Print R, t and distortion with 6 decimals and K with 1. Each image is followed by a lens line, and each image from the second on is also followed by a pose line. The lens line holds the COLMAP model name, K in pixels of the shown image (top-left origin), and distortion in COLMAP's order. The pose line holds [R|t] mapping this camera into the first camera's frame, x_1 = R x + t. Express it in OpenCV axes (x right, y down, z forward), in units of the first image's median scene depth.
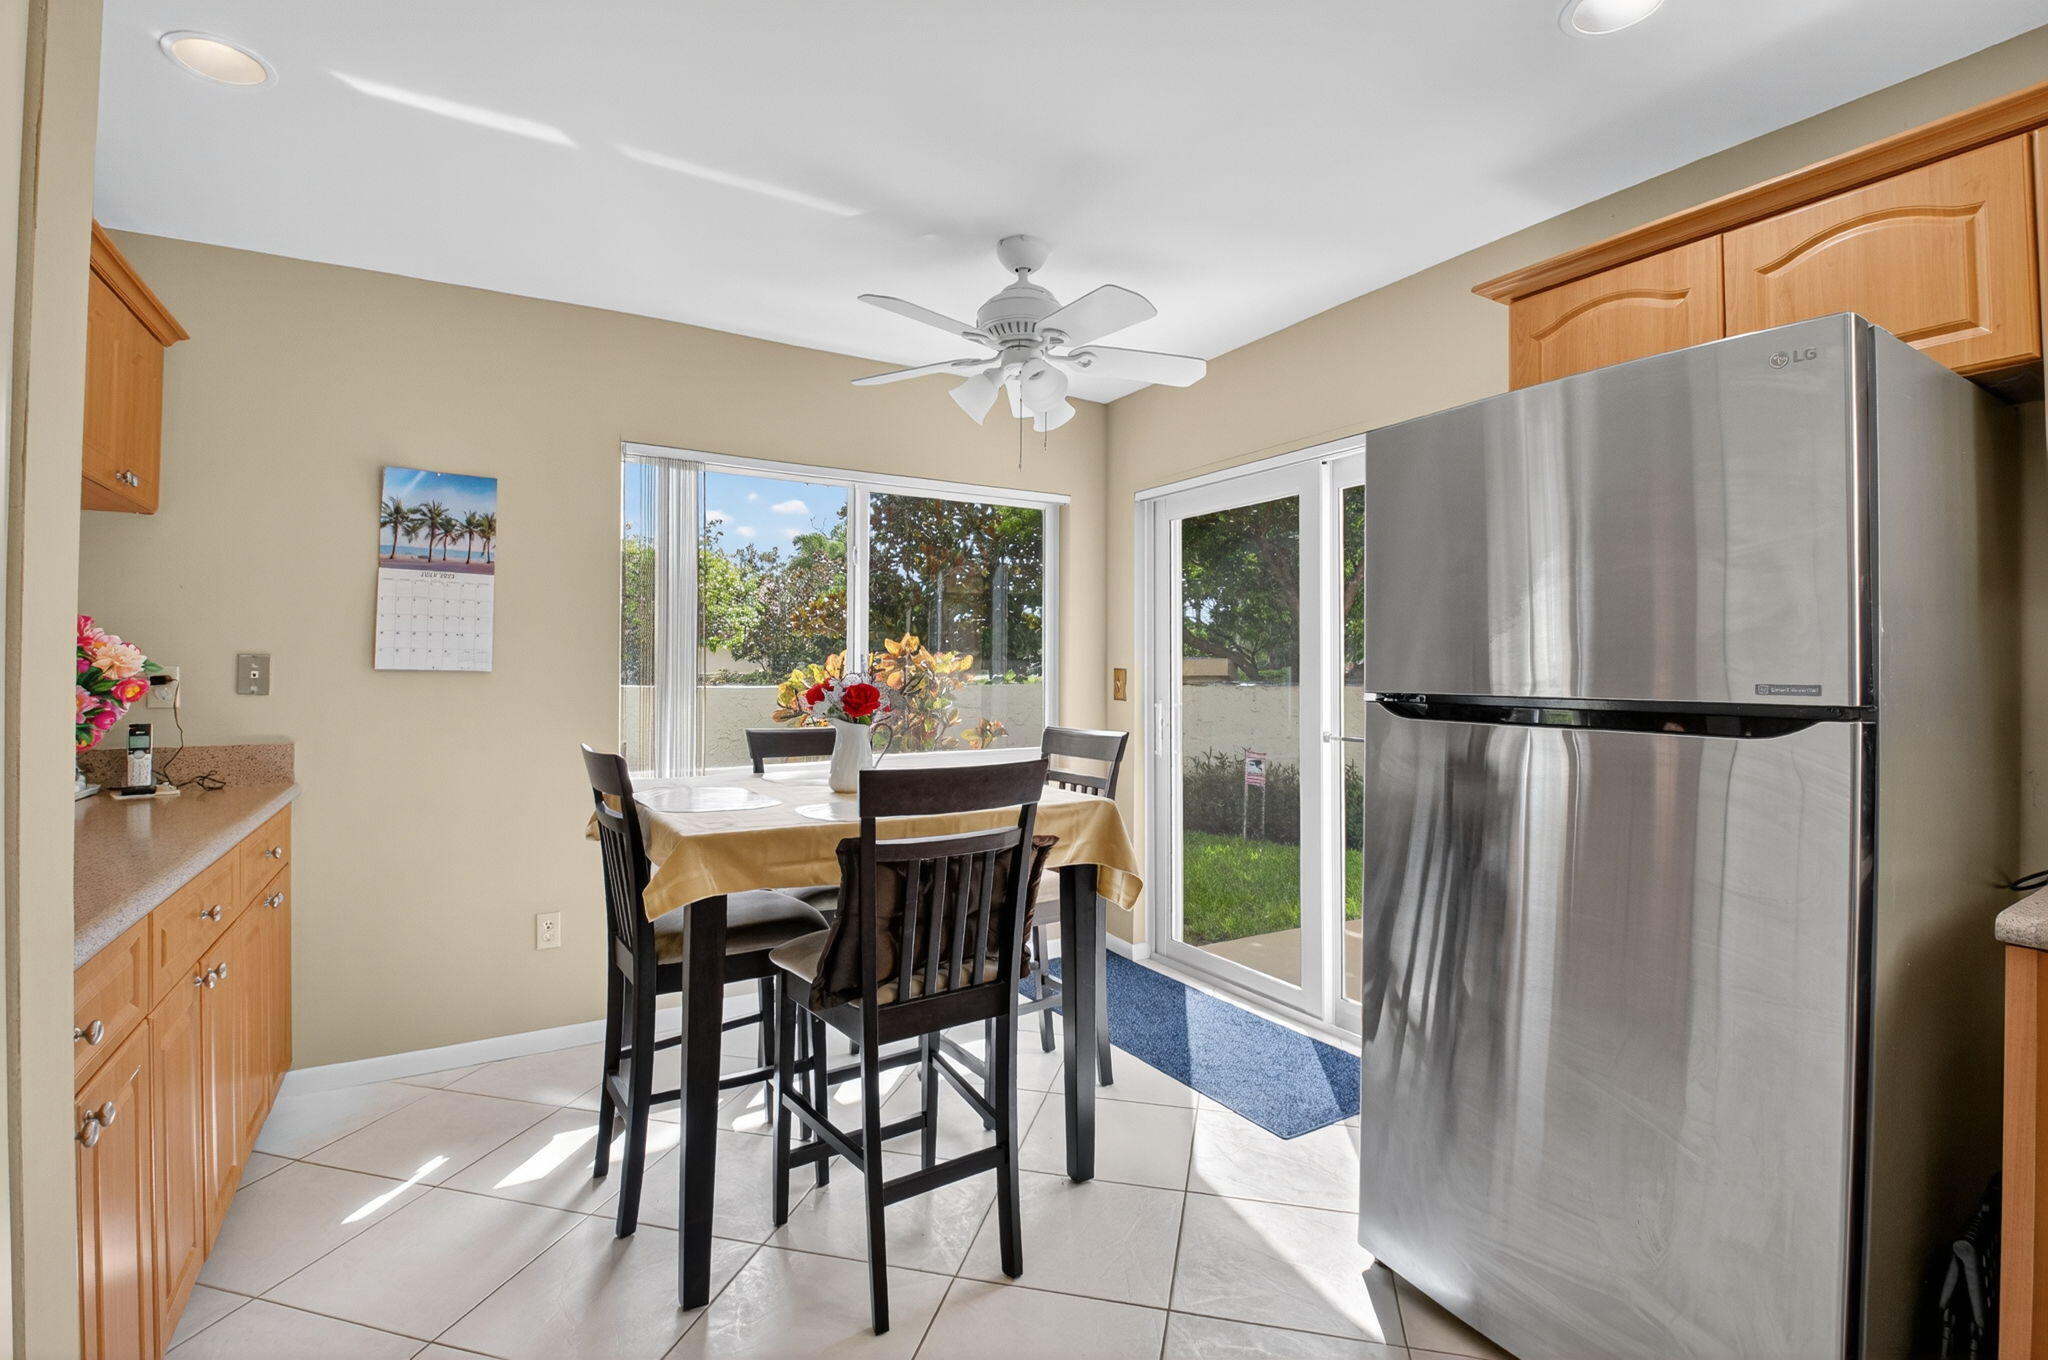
lens RADIAL K [[933.7, 0, 1016.3], [0, 933.7, 657.2], [0, 0, 1]] dist [-0.025196, -0.000202]
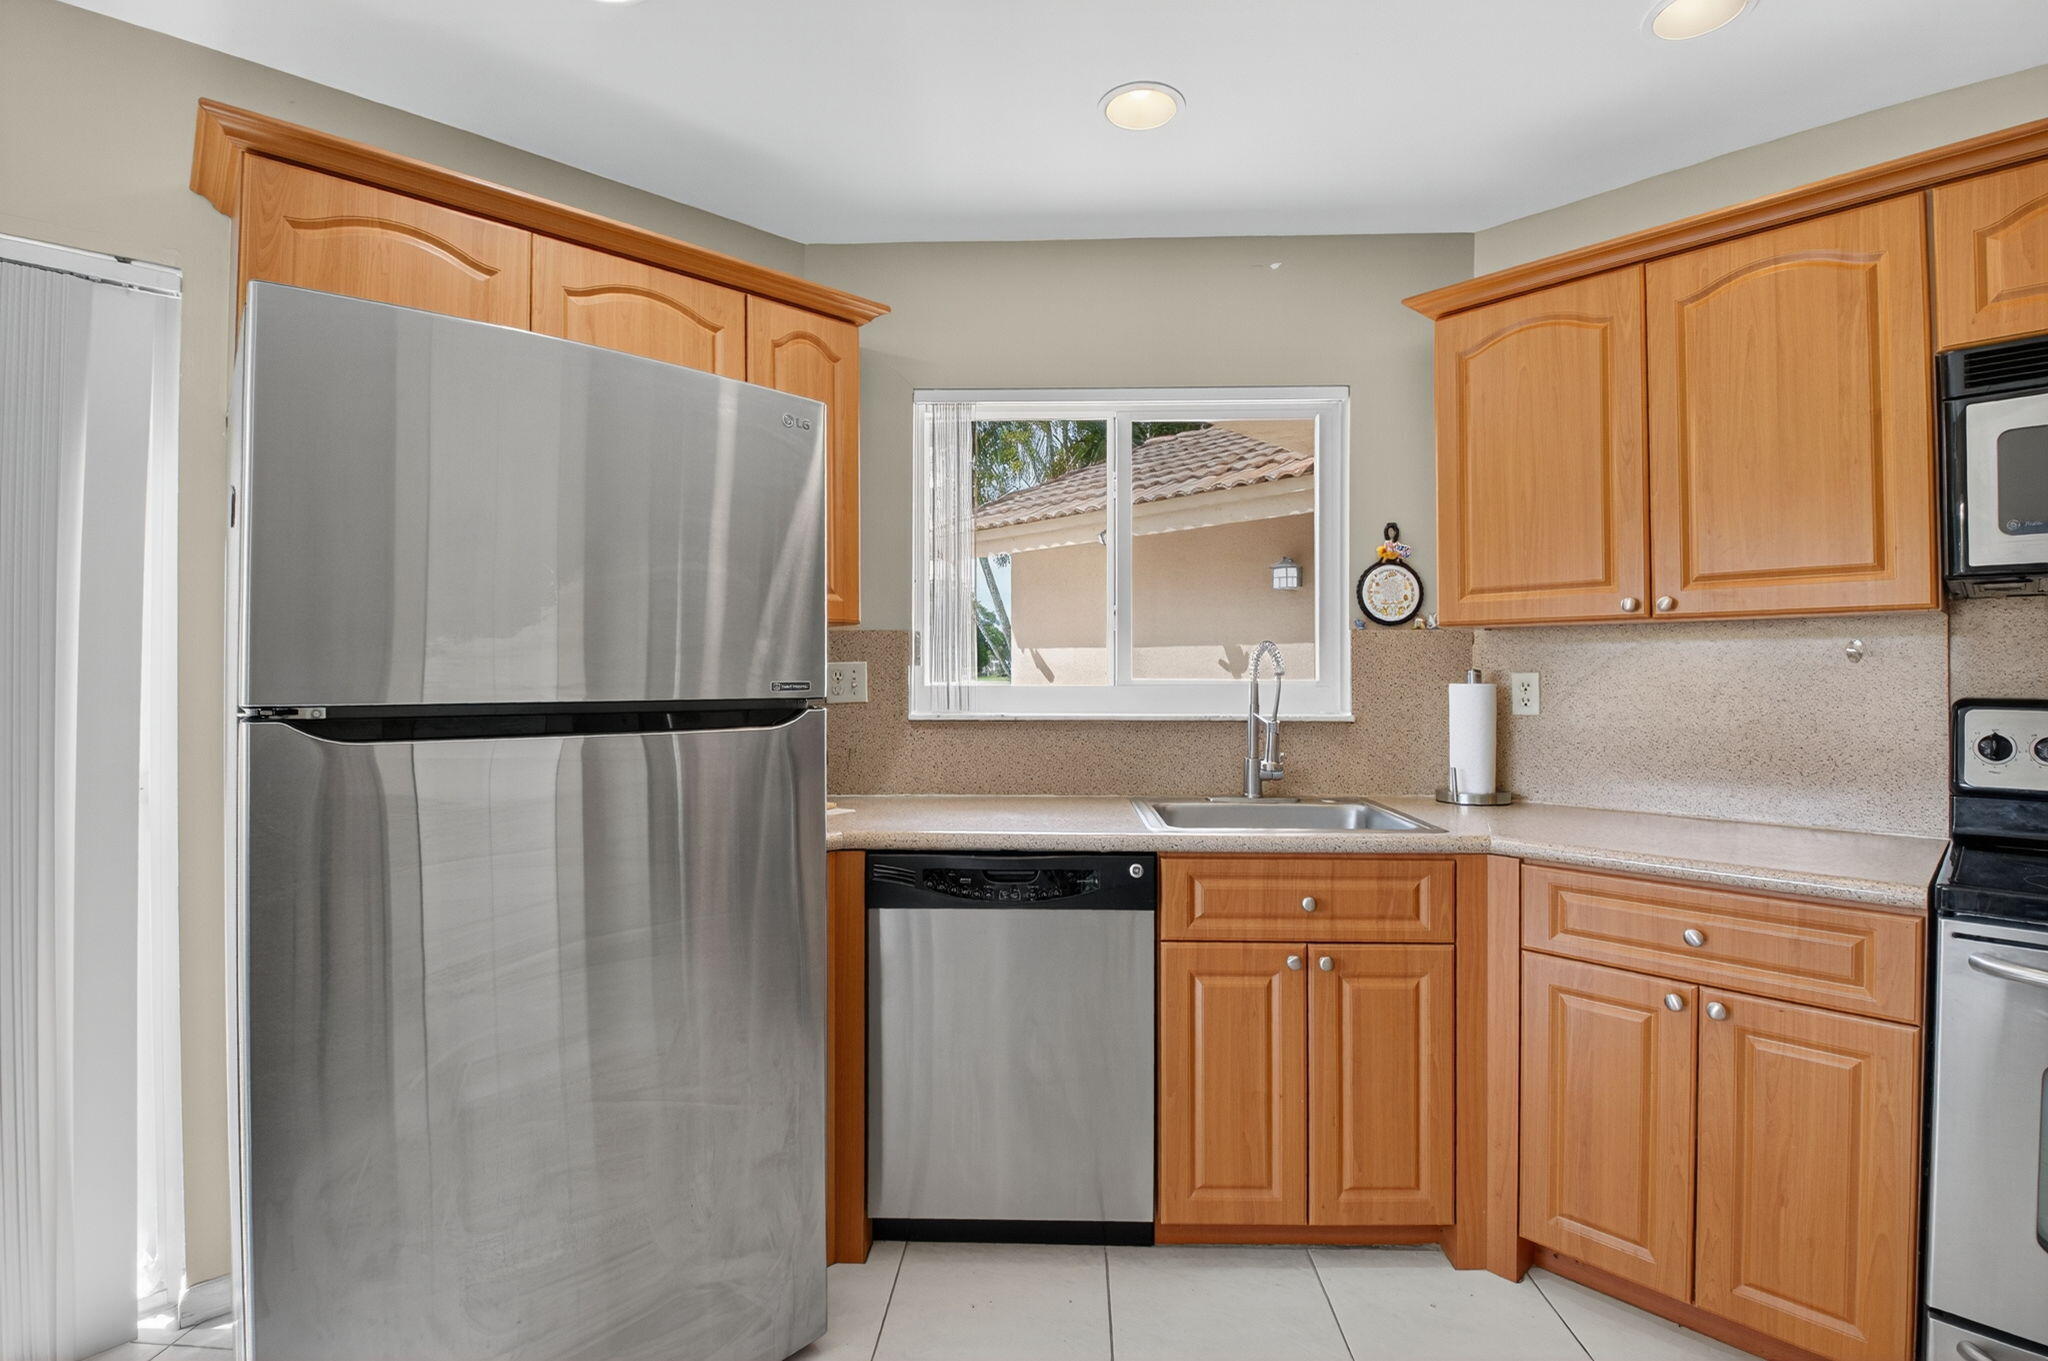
lens RADIAL K [[920.9, 0, 1026.9], [0, 920.9, 674.6], [0, 0, 1]] dist [0.021971, -0.034072]
pose [[-0.194479, -0.003512, 0.980900, -0.219993], [-0.010504, 0.999944, 0.001498, 0.008192], [-0.980851, -0.010012, -0.194505, 0.449404]]
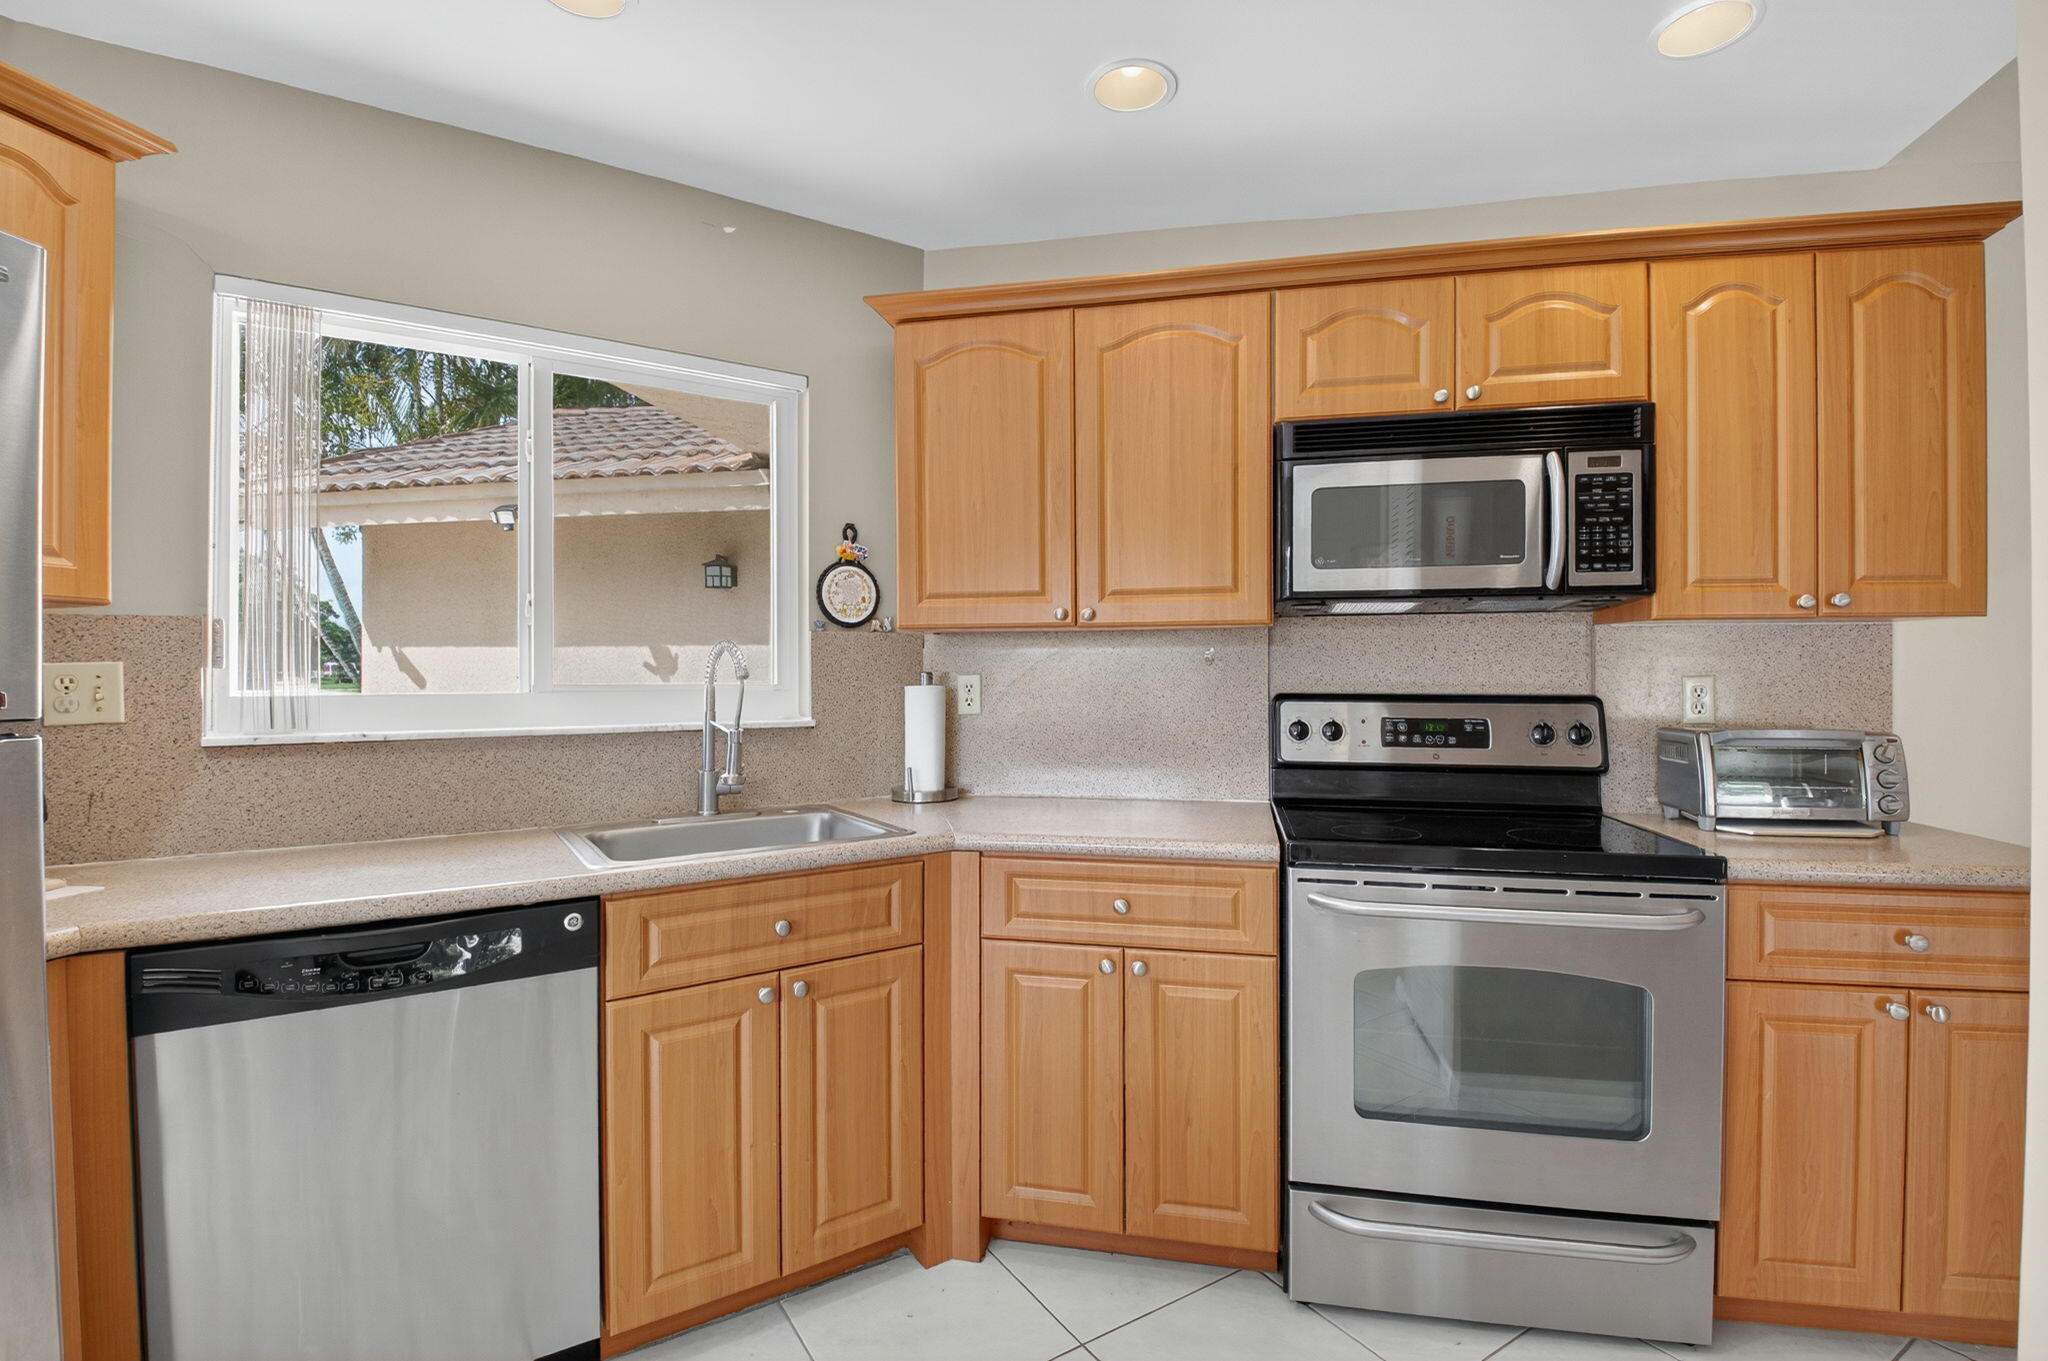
lens RADIAL K [[920.9, 0, 1026.9], [0, 920.9, 674.6], [0, 0, 1]] dist [0.021971, -0.034072]
pose [[-0.723187, 0.001443, 0.690650, -0.141321], [-0.004353, 0.999968, -0.006647, 0.008473], [-0.690638, -0.007813, -0.723158, 0.449517]]
